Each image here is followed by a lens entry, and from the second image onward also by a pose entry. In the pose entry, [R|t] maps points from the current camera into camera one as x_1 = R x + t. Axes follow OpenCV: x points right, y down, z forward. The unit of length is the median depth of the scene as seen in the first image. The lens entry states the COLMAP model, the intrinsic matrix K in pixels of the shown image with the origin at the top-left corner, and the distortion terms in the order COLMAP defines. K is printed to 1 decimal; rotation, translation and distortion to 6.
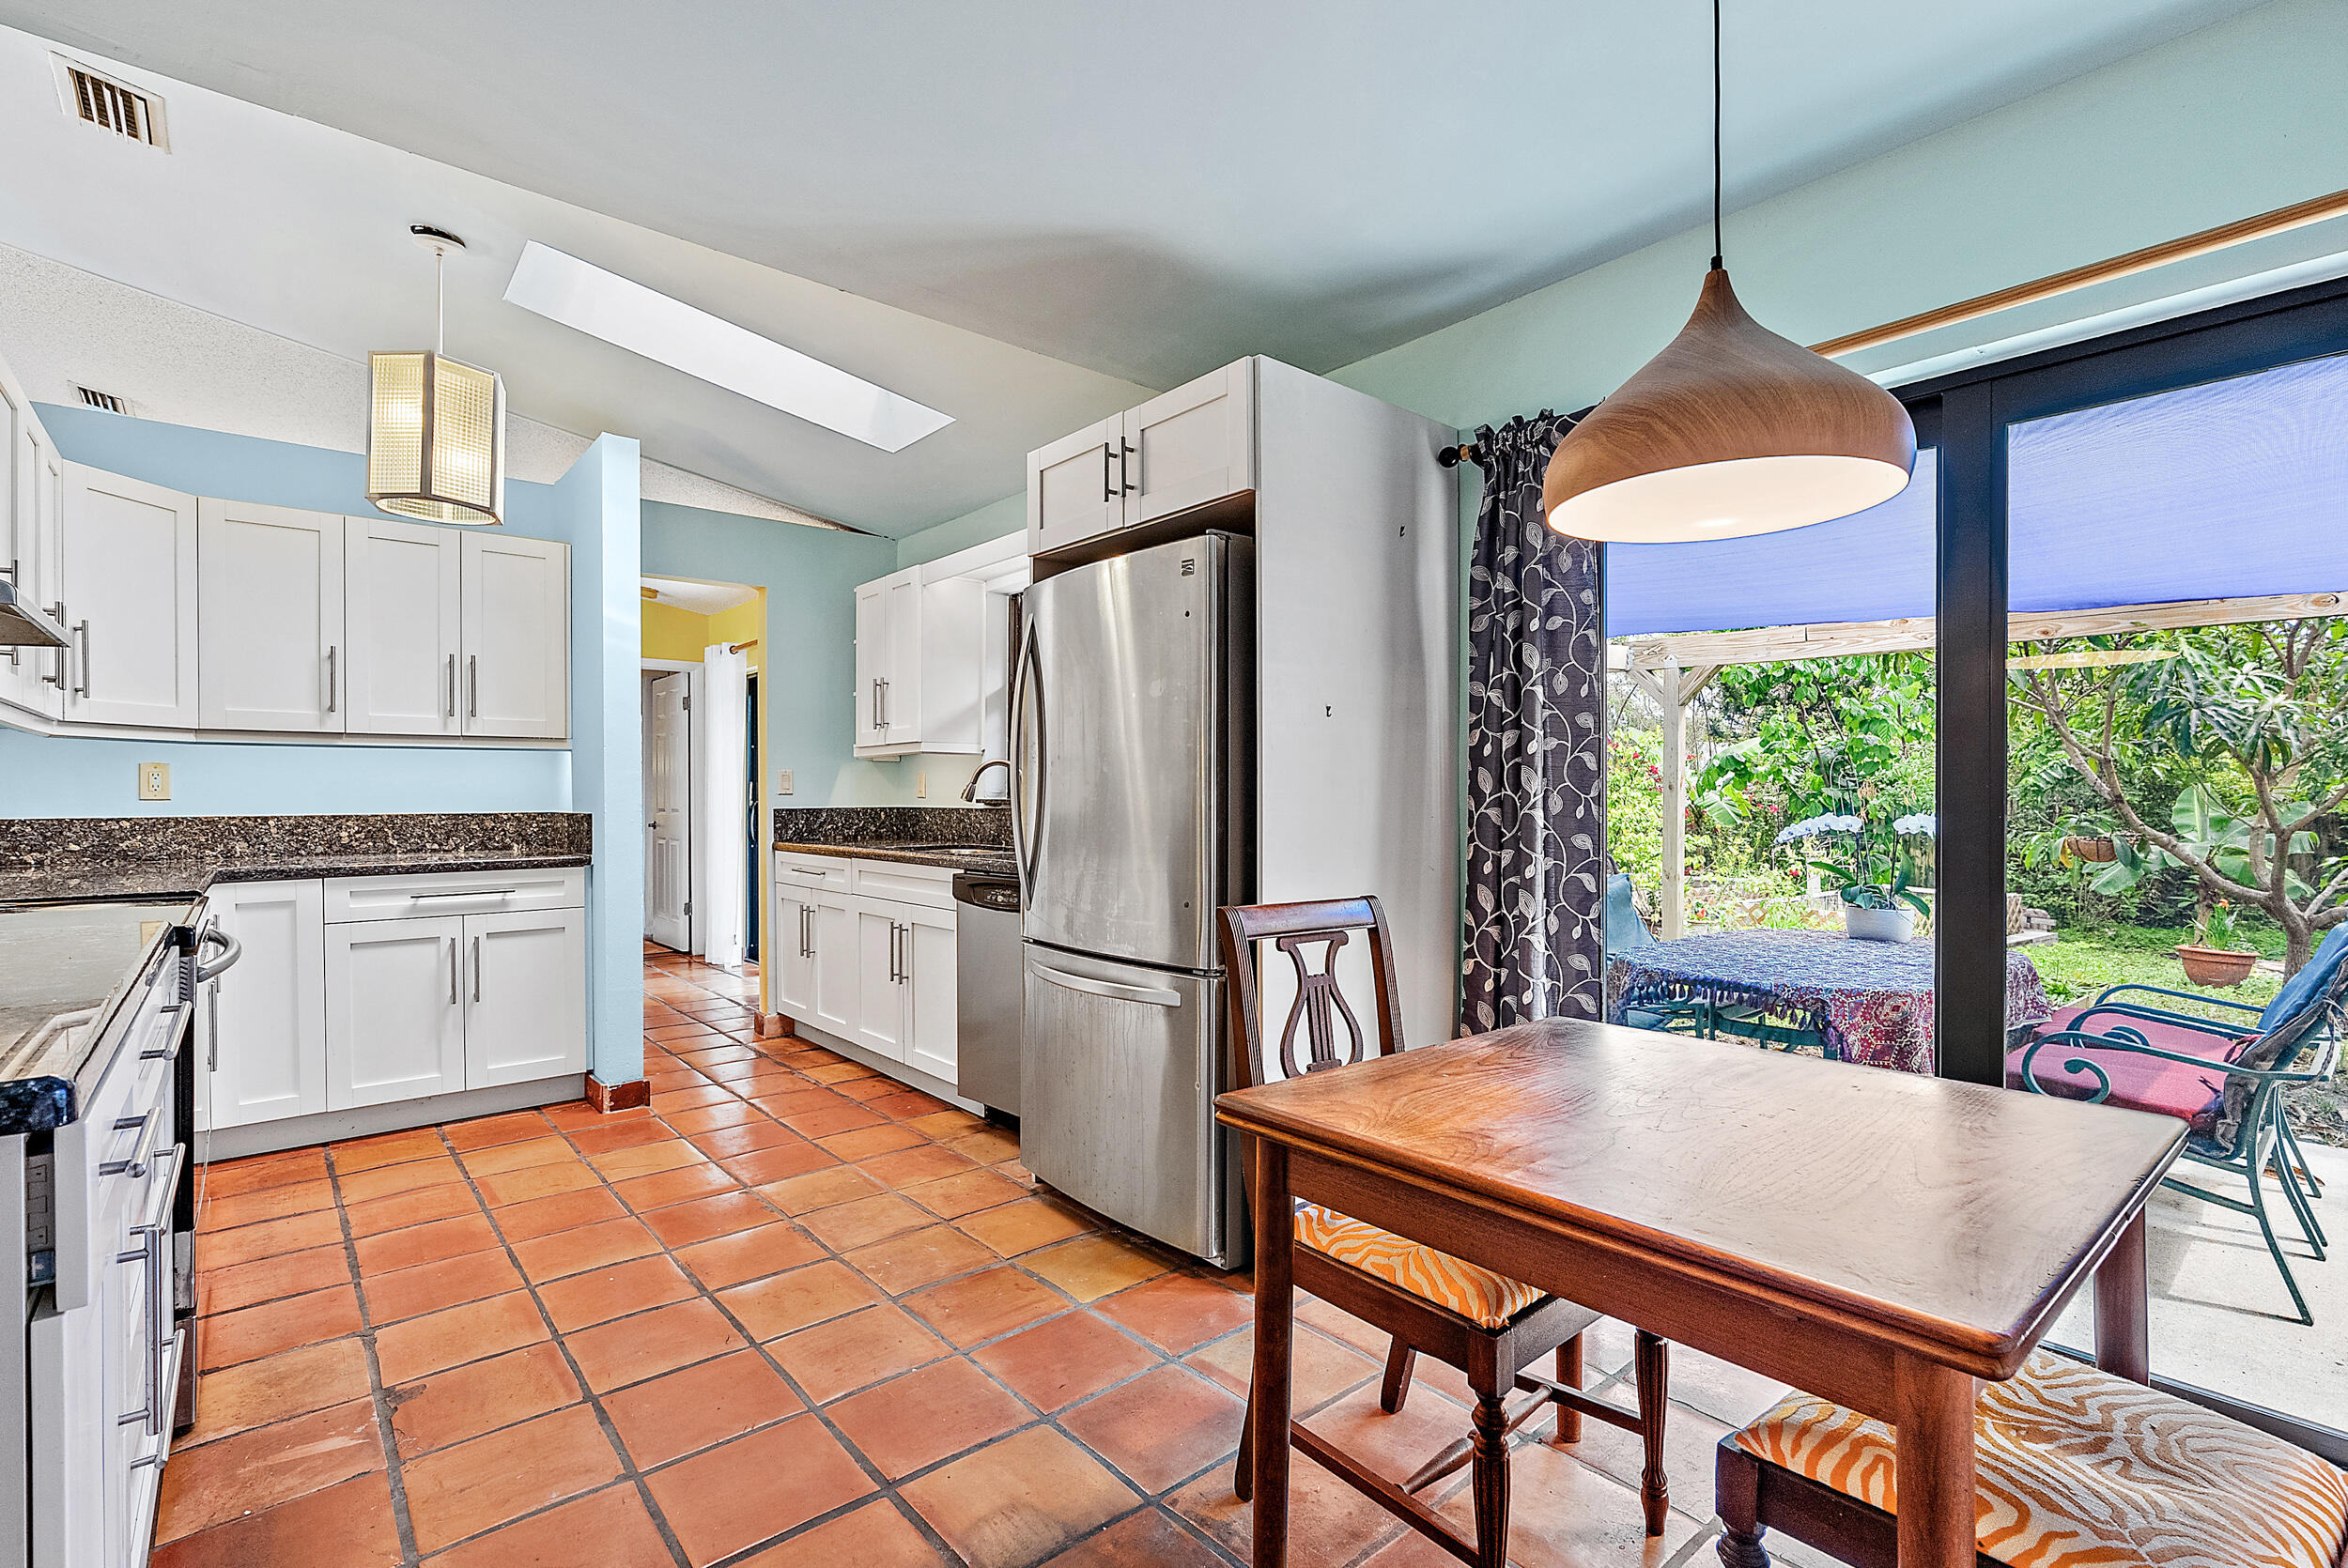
lens RADIAL K [[1071.9, 0, 1170.6], [0, 1071.9, 798.2], [0, 0, 1]] dist [-0.003047, 0.001469]
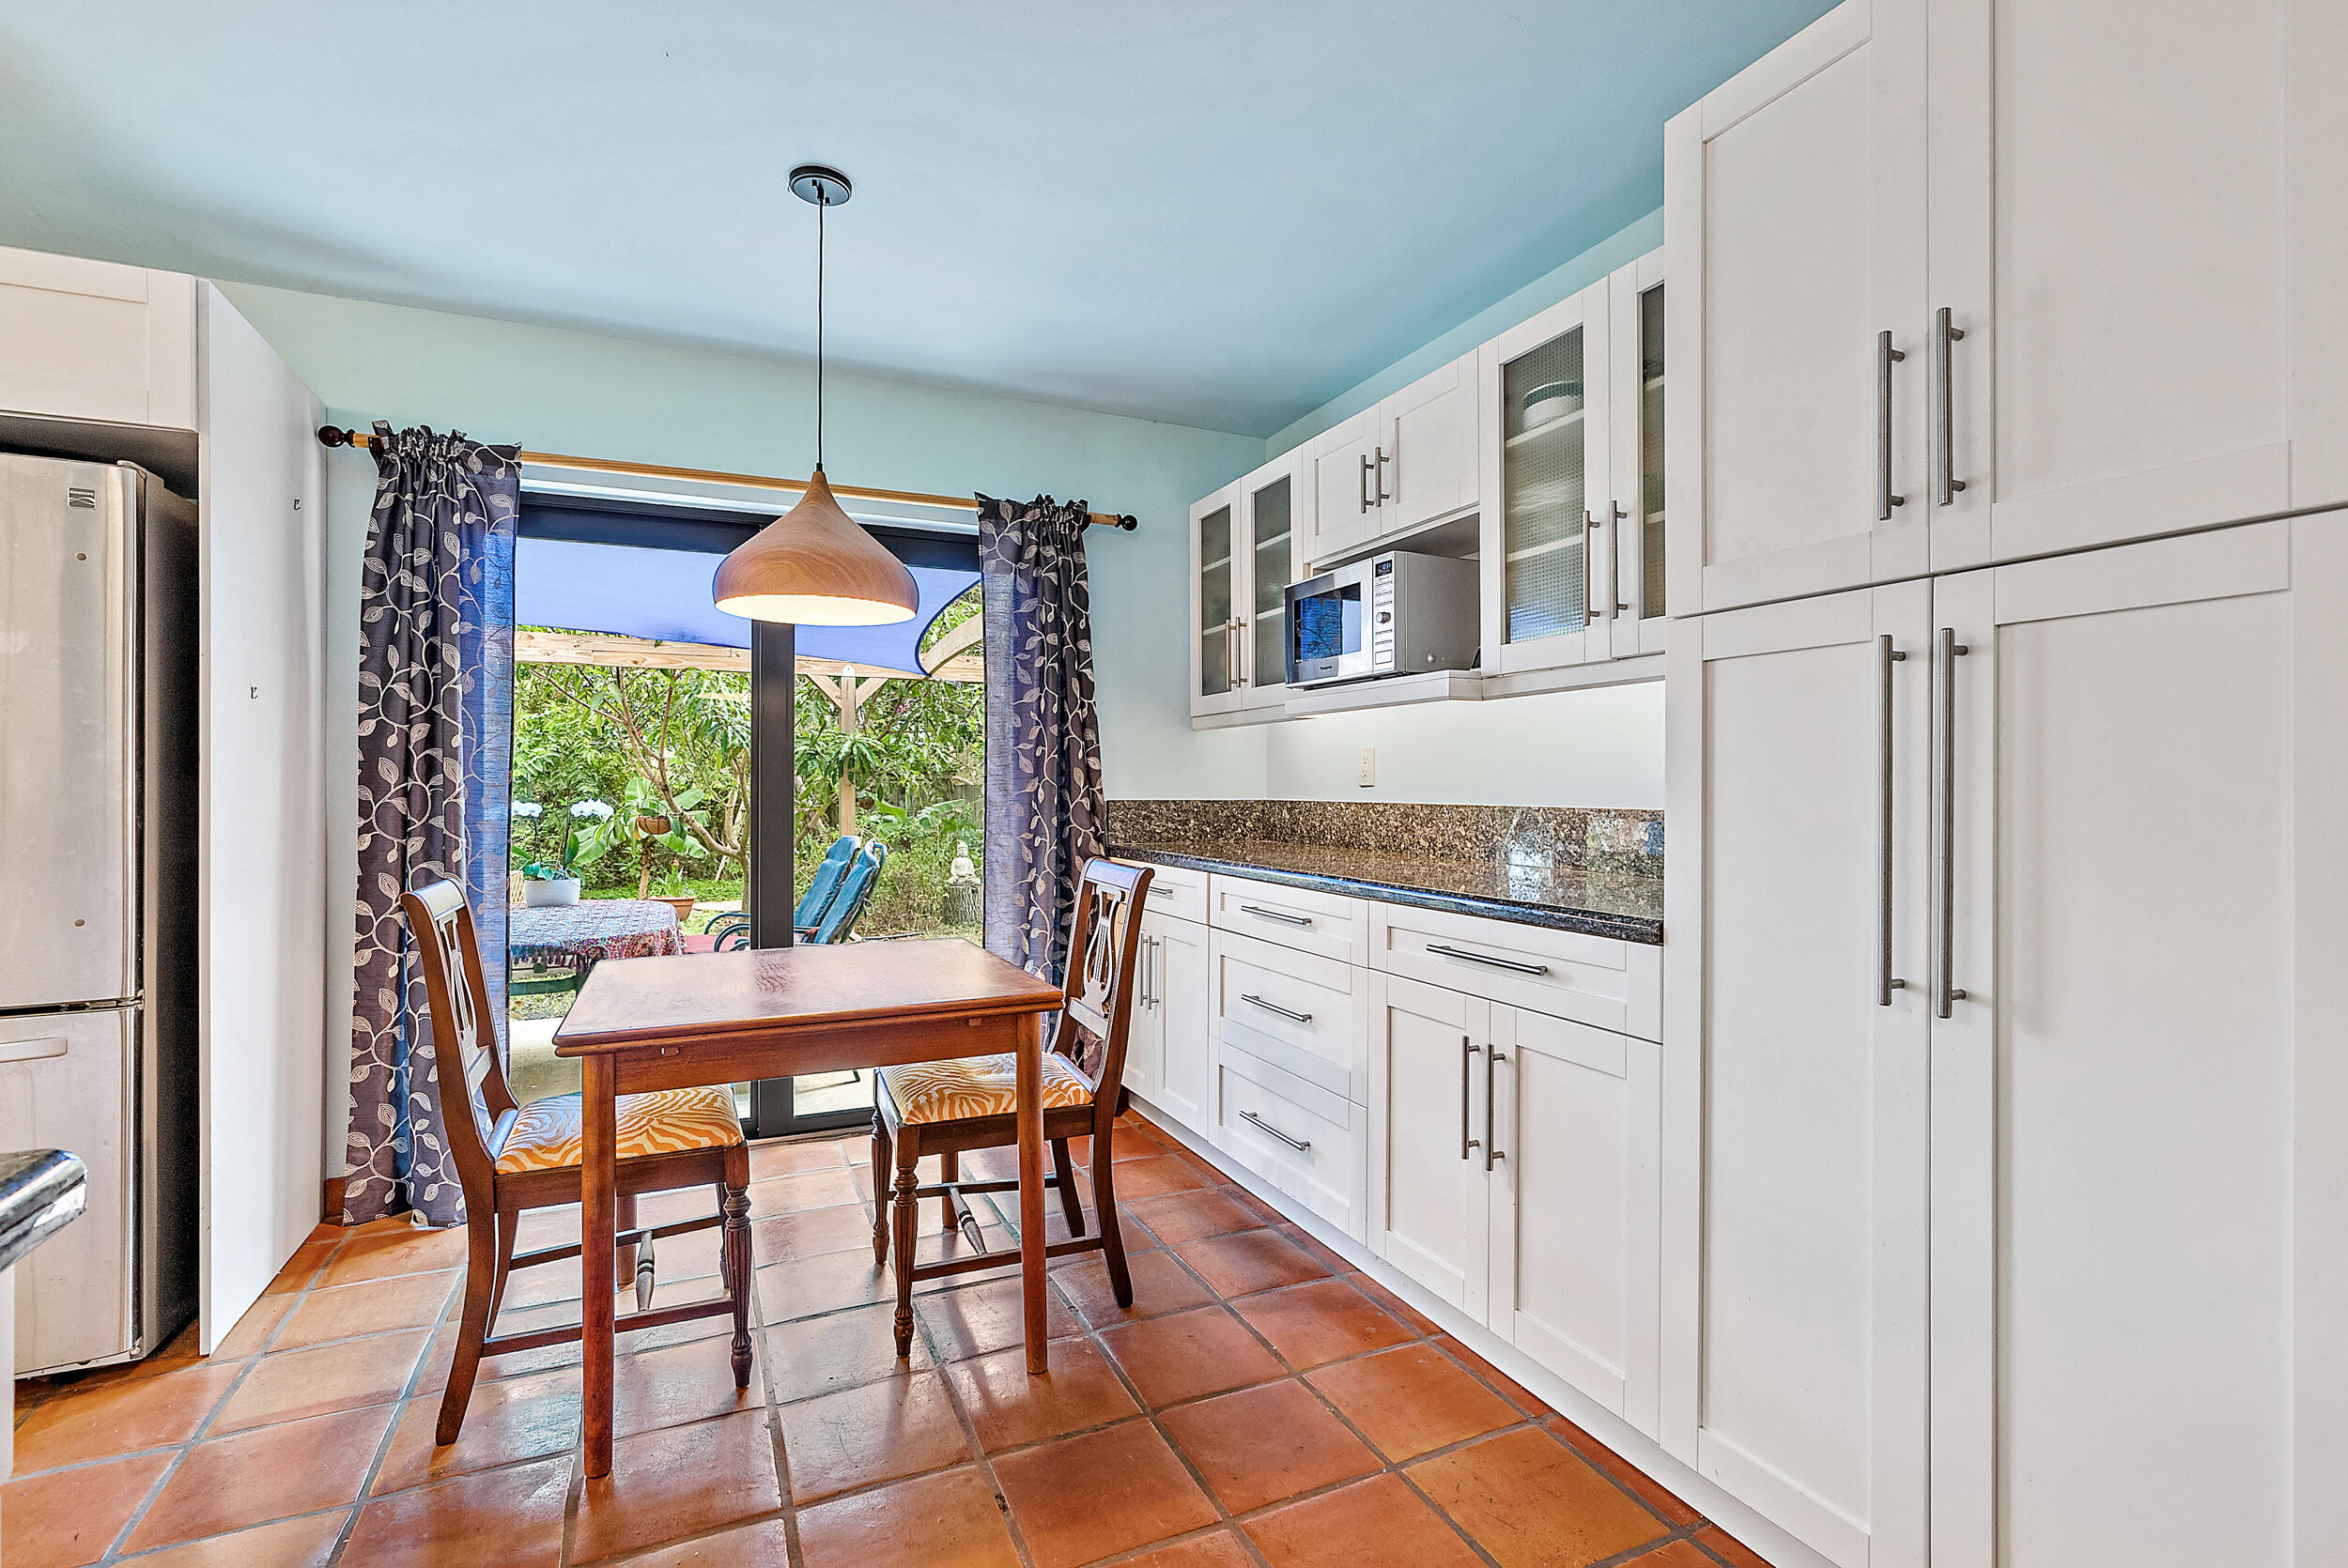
lens RADIAL K [[1071.9, 0, 1155.5], [0, 1071.9, 782.1], [0, 0, 1]] dist [-0.003047, 0.001469]
pose [[0.286388, 0.003596, 0.958107, -0.360924], [0.002859, 0.999985, -0.004607, 0.000684], [-0.958109, 0.004058, 0.286374, 0.007711]]
